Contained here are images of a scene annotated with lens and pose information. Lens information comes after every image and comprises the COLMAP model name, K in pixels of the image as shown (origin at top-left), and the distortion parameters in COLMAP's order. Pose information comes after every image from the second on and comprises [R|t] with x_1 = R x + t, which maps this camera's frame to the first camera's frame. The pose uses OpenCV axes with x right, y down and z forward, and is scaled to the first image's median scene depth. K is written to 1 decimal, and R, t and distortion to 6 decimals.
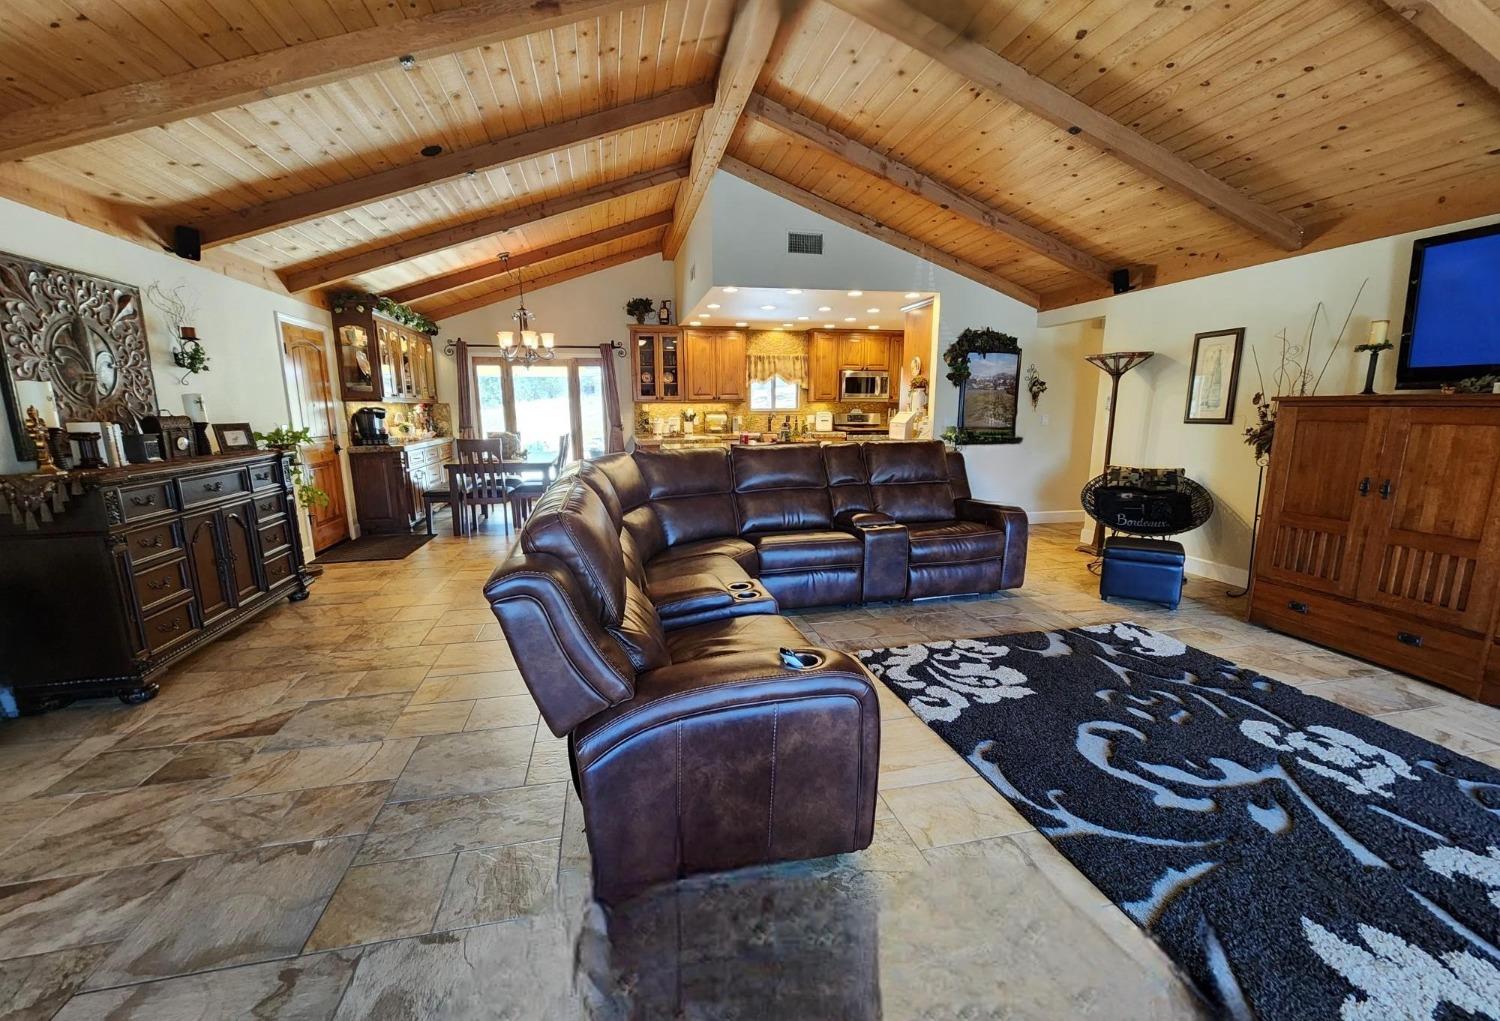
lens RADIAL K [[612.9, 0, 744.4], [0, 612.9, 528.7], [0, 0, 1]] dist [-0.001403, 0.000425]
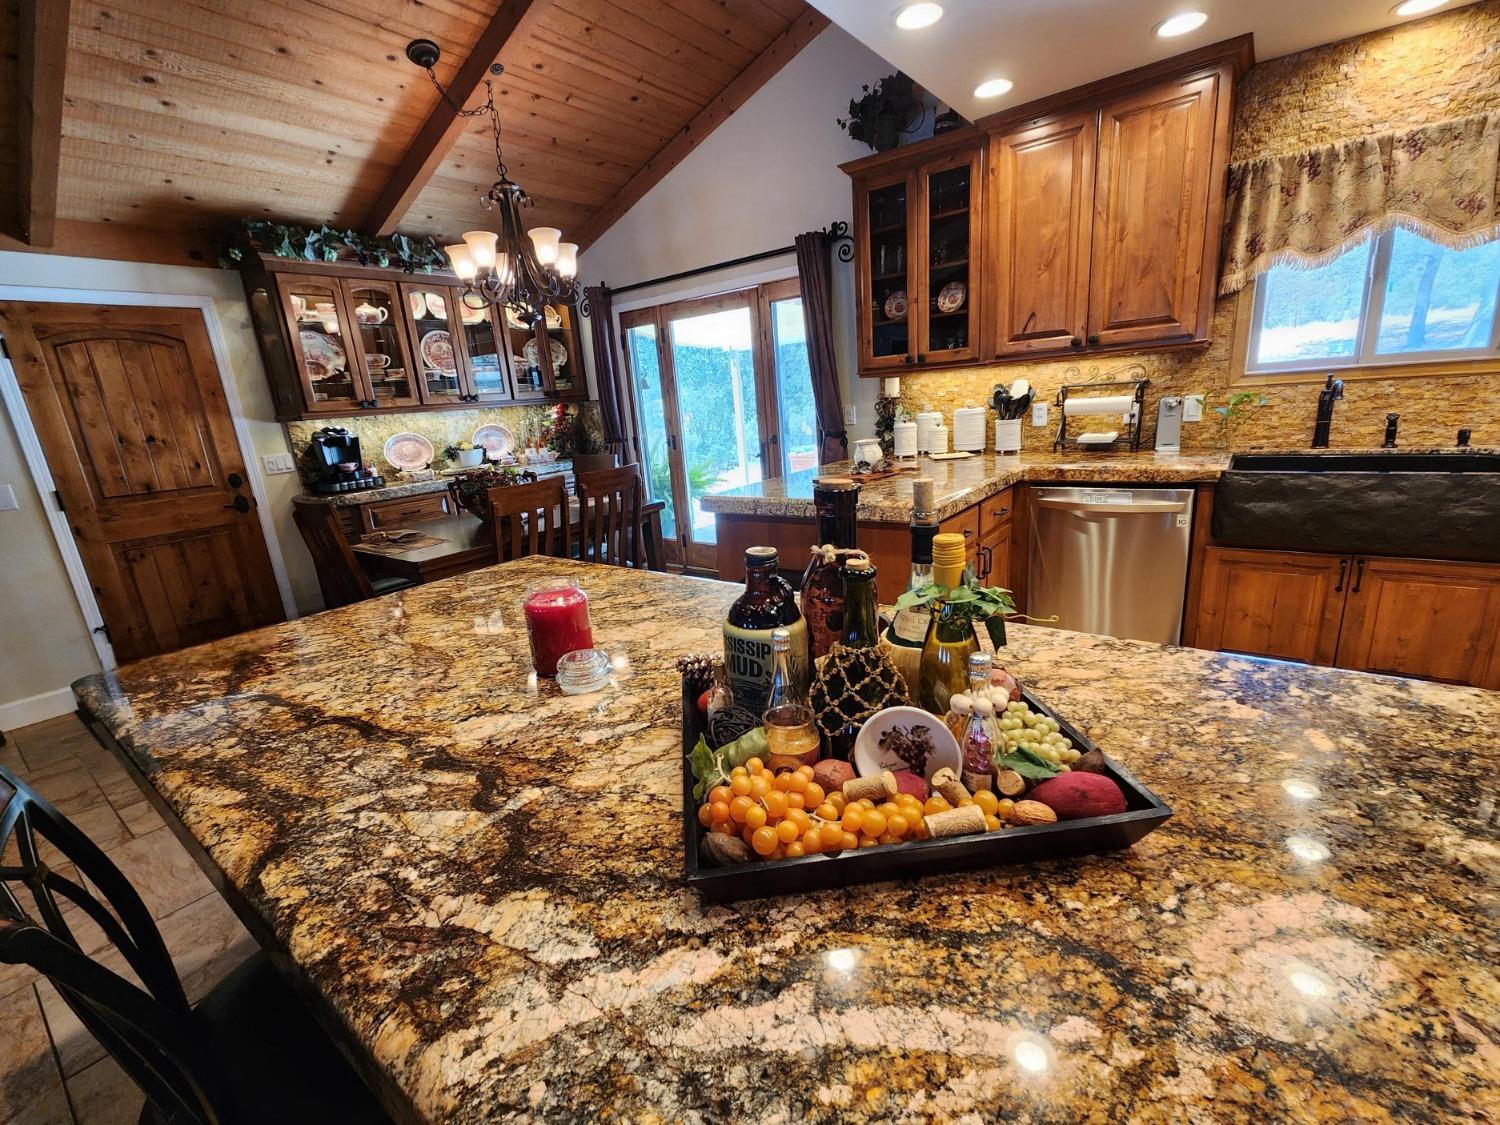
lens RADIAL K [[653.6, 0, 746.9], [0, 653.6, 575.4], [0, 0, 1]] dist [0.002470, -0.002581]
pose [[0.647174, 0.159148, -0.745545, 0.234907], [-0.075621, 0.986545, 0.144950, -0.285952], [0.758582, -0.037429, 0.650501, 1.412024]]
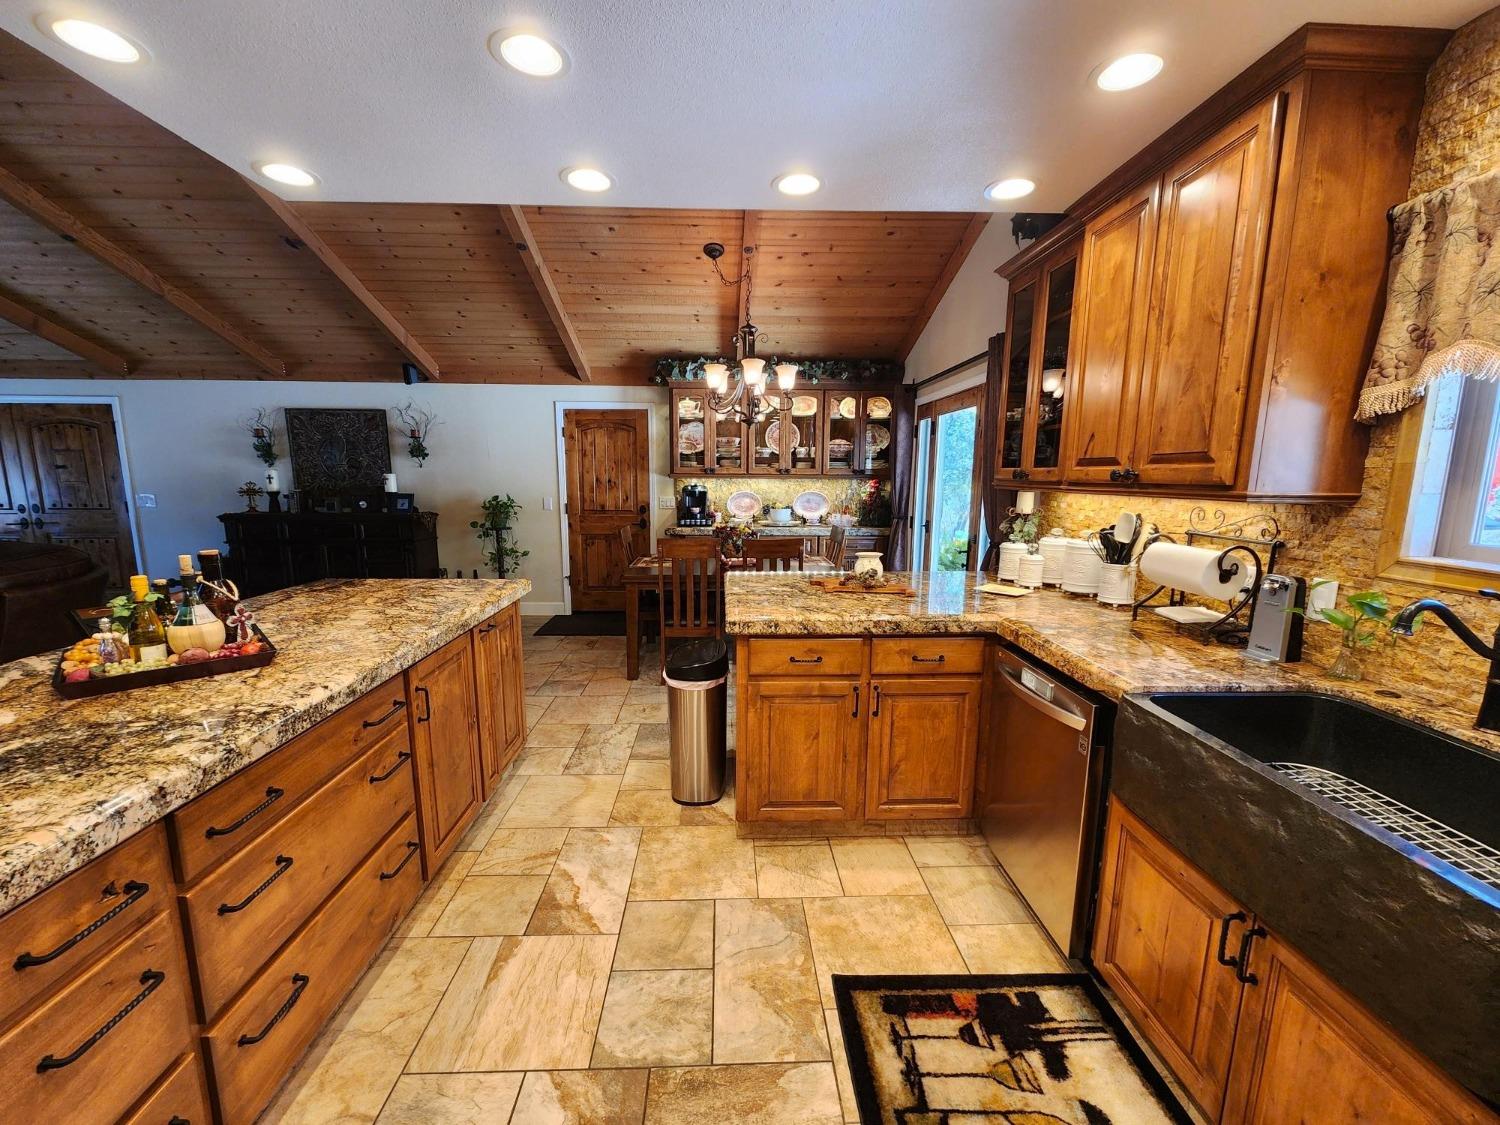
lens RADIAL K [[613.1, 0, 746.4], [0, 613.1, 575.3], [0, 0, 1]] dist [-0.001449, -0.000039]
pose [[-0.178005, 0.166742, -0.969800, 0.444992], [-0.197587, 0.959411, 0.201222, -0.424611], [0.963988, 0.227438, -0.137834, 1.958216]]
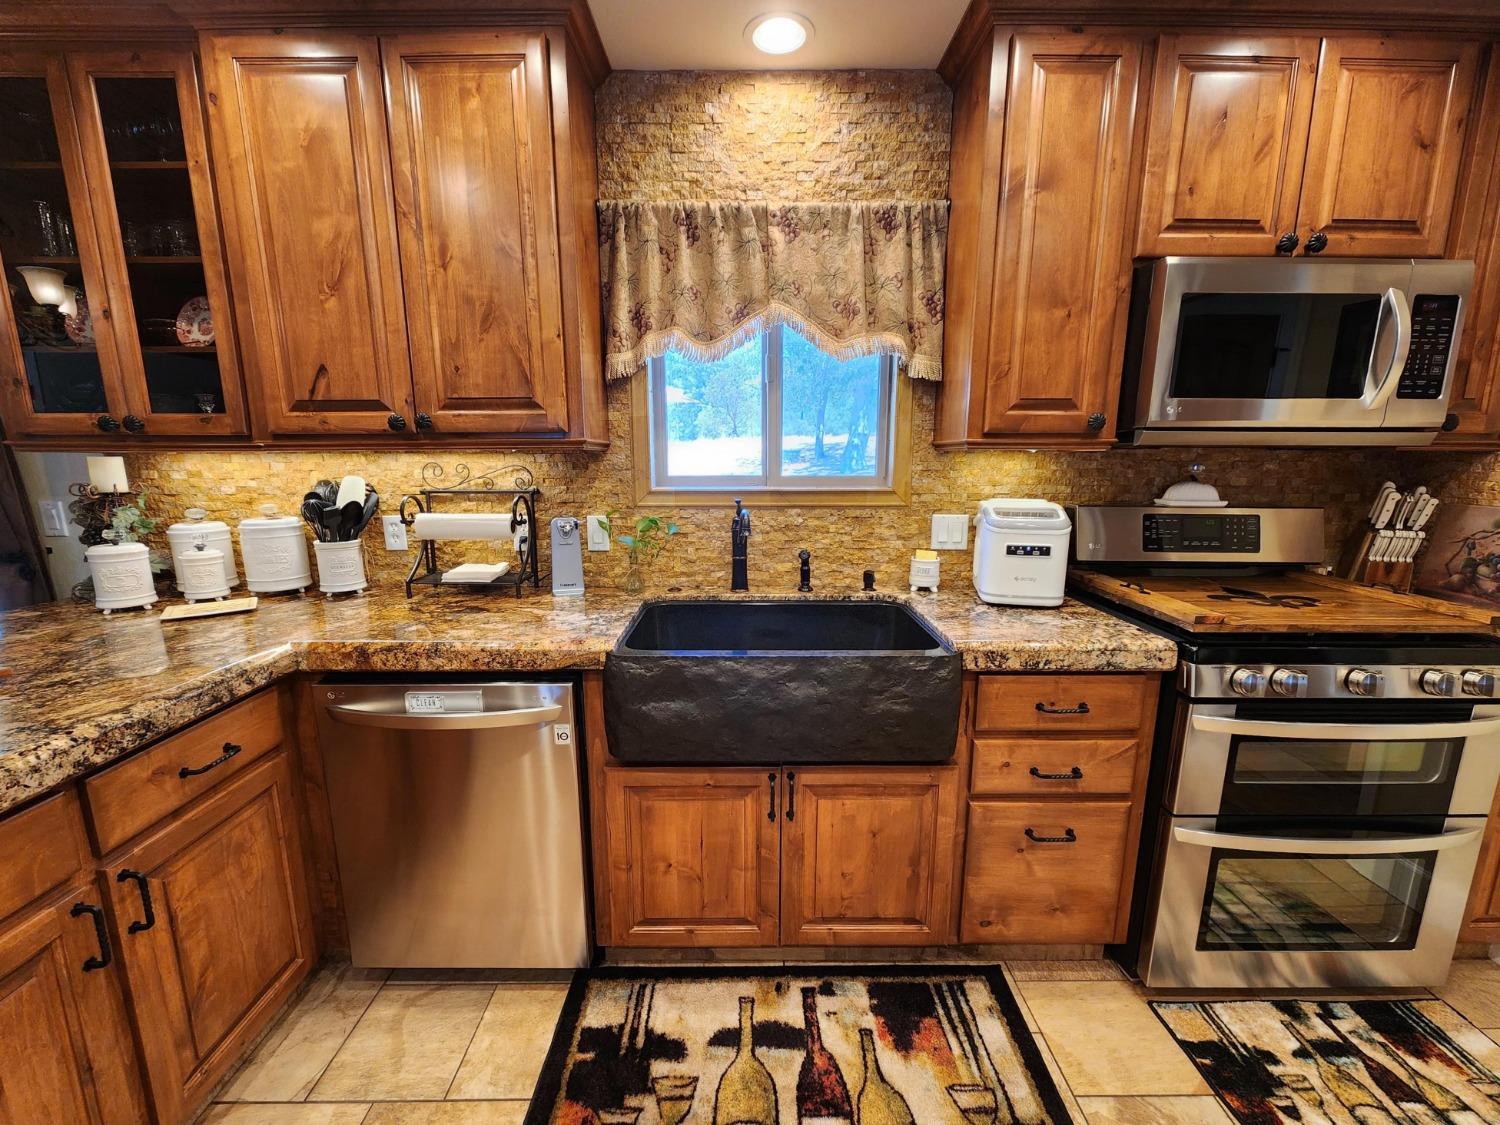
lens RADIAL K [[630.2, 0, 743.5], [0, 630.2, 578.3], [0, 0, 1]] dist [-0.000127, -0.002651]
pose [[0.976945, 0.045584, -0.208566, 0.200374], [-0.045773, 0.998944, 0.003925, -0.373723], [0.208524, 0.005712, 0.978001, 1.811827]]
